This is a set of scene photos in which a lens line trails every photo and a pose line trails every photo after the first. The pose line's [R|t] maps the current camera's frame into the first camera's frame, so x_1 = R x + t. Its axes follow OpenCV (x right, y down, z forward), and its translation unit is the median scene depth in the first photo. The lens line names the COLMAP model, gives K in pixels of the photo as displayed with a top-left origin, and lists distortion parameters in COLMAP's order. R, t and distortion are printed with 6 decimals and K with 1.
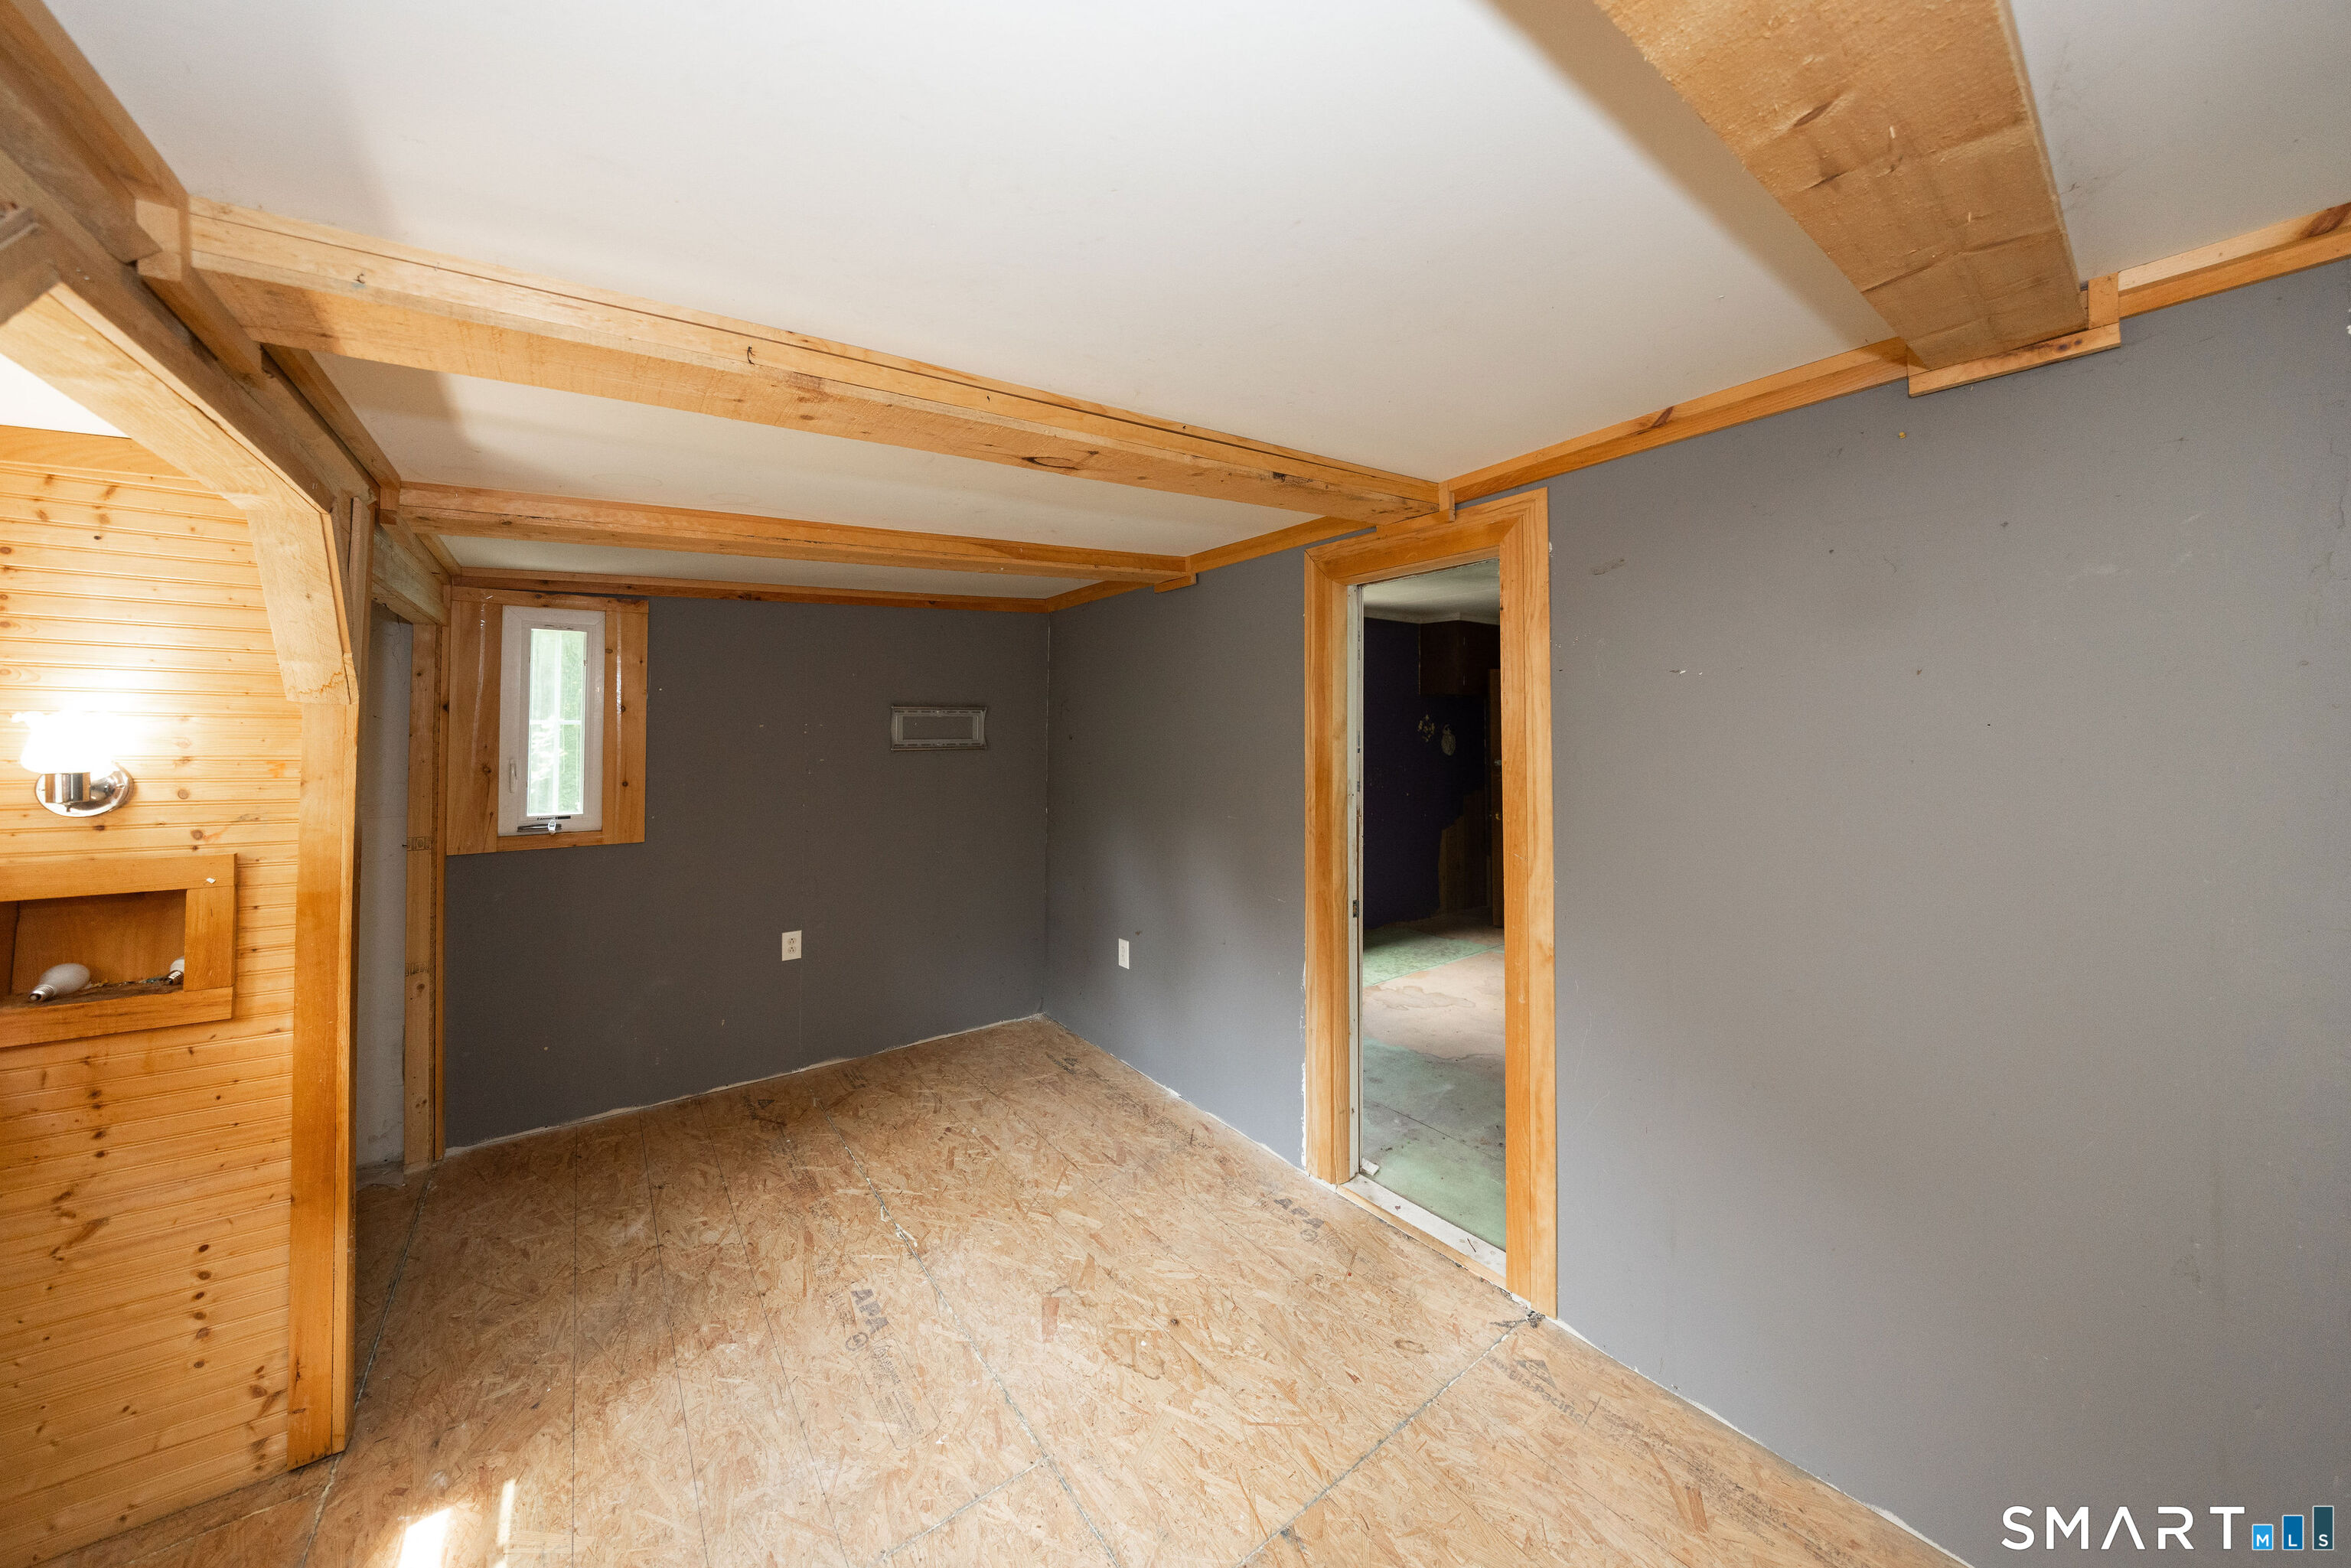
lens RADIAL K [[1196.2, 0, 1177.3], [0, 1196.2, 684.7], [0, 0, 1]] dist [0.000065, 0.000374]
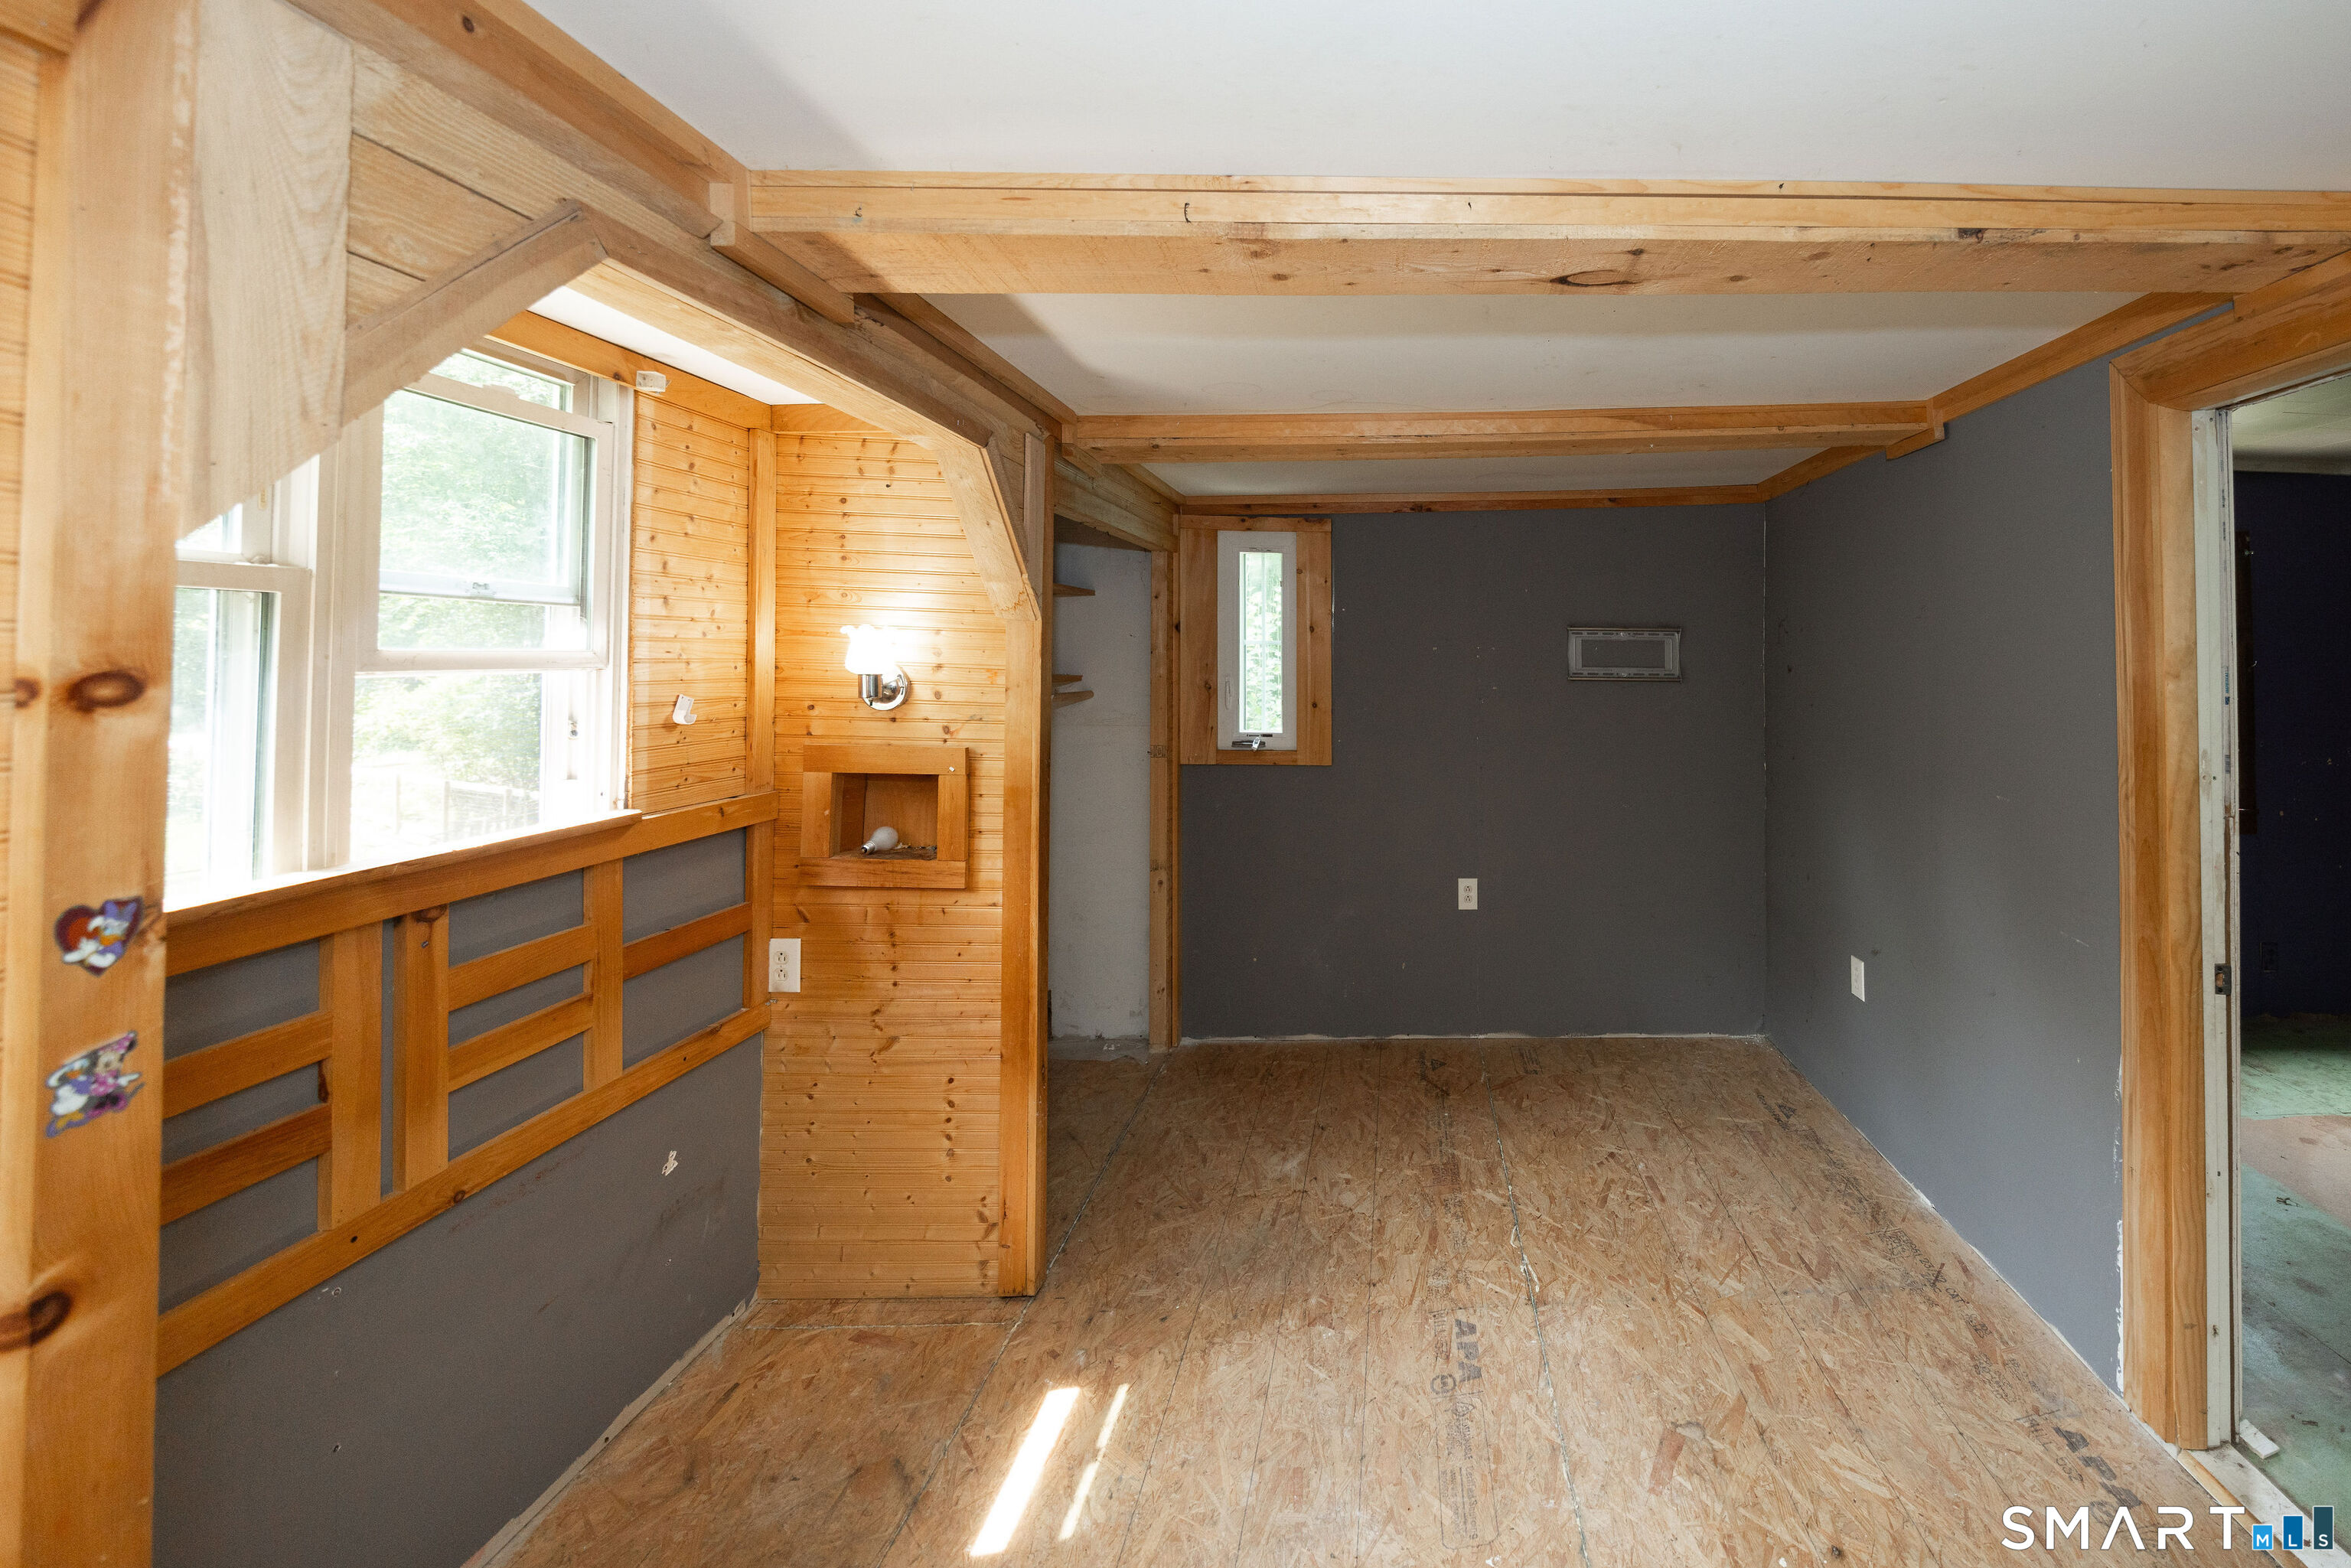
lens RADIAL K [[1235.7, 0, 1177.7], [0, 1235.7, 625.9], [0, 0, 1]] dist [0.065148, -0.039035]
pose [[0.762463, 0.003226, -0.647024, 0.153059], [0.002759, 0.999962, 0.008238, 0.012279], [0.647026, -0.008067, 0.762425, 0.207603]]
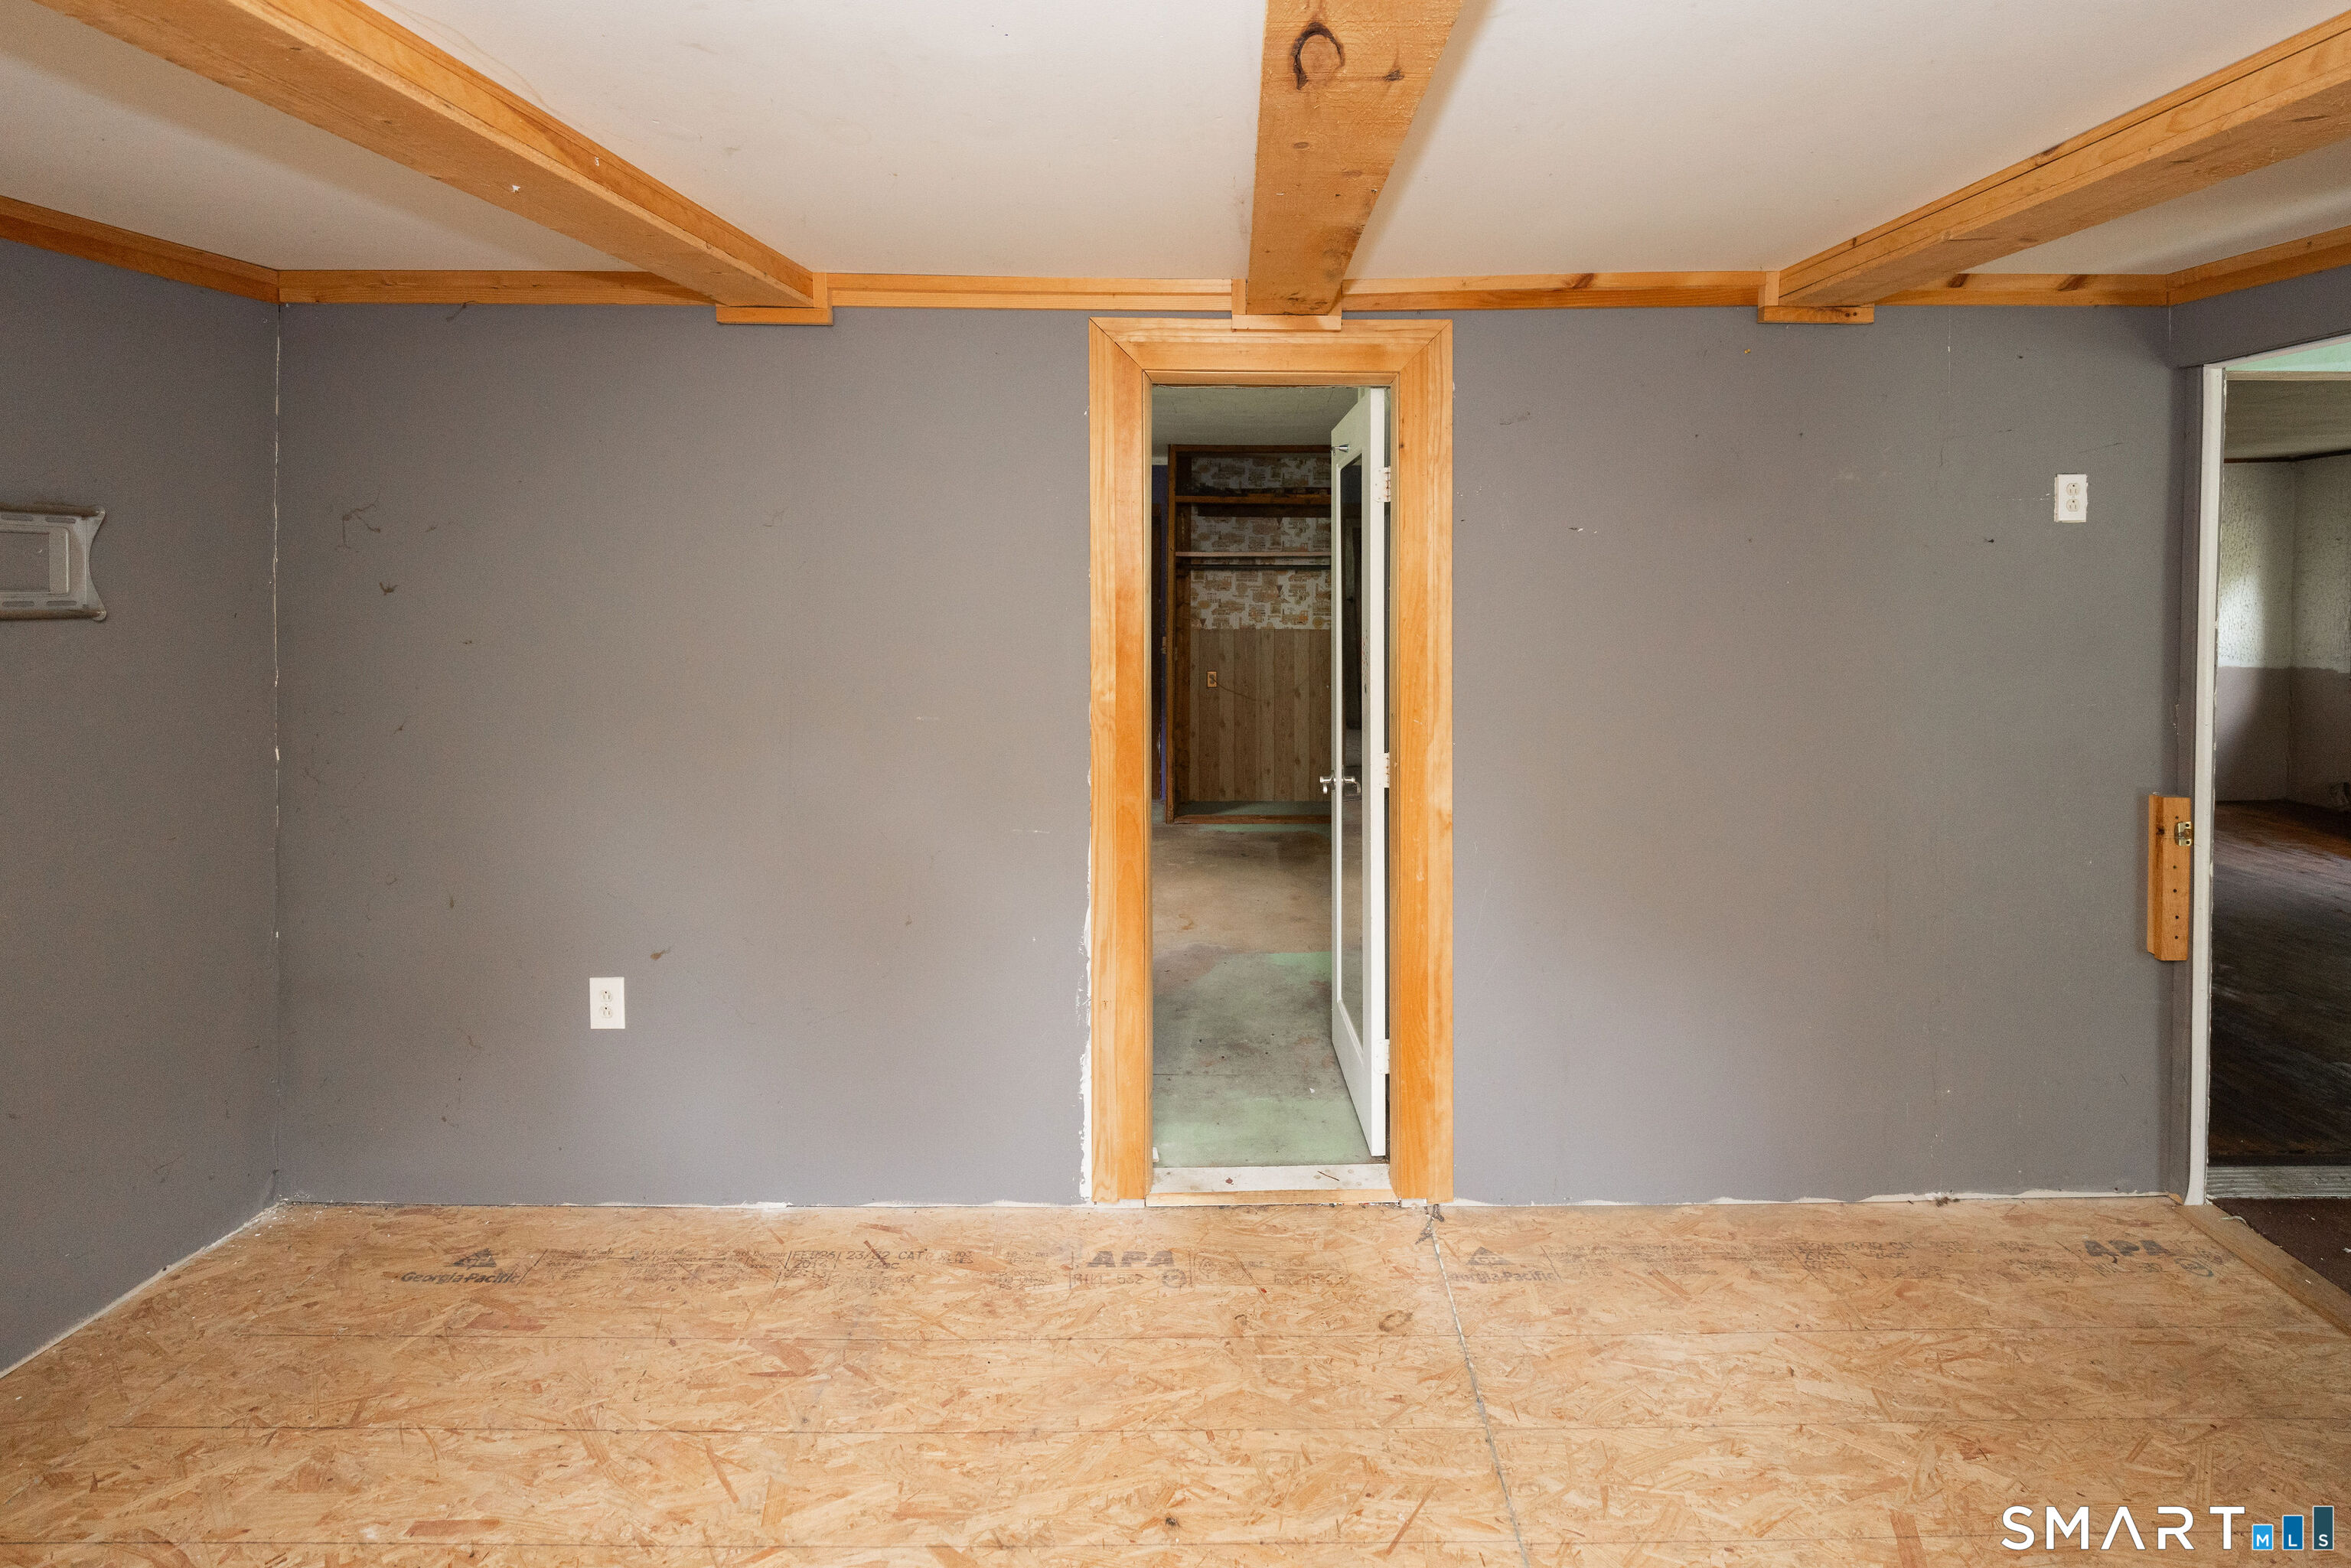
lens RADIAL K [[1180.3, 0, 1069.2], [0, 1180.3, 588.2], [0, 0, 1]] dist [-0.002447, -0.000841]
pose [[0.392514, 0.003522, 0.919739, -0.528511], [-0.040429, 0.999092, 0.013428, 0.034087], [-0.918857, -0.042455, 0.392300, 0.737922]]
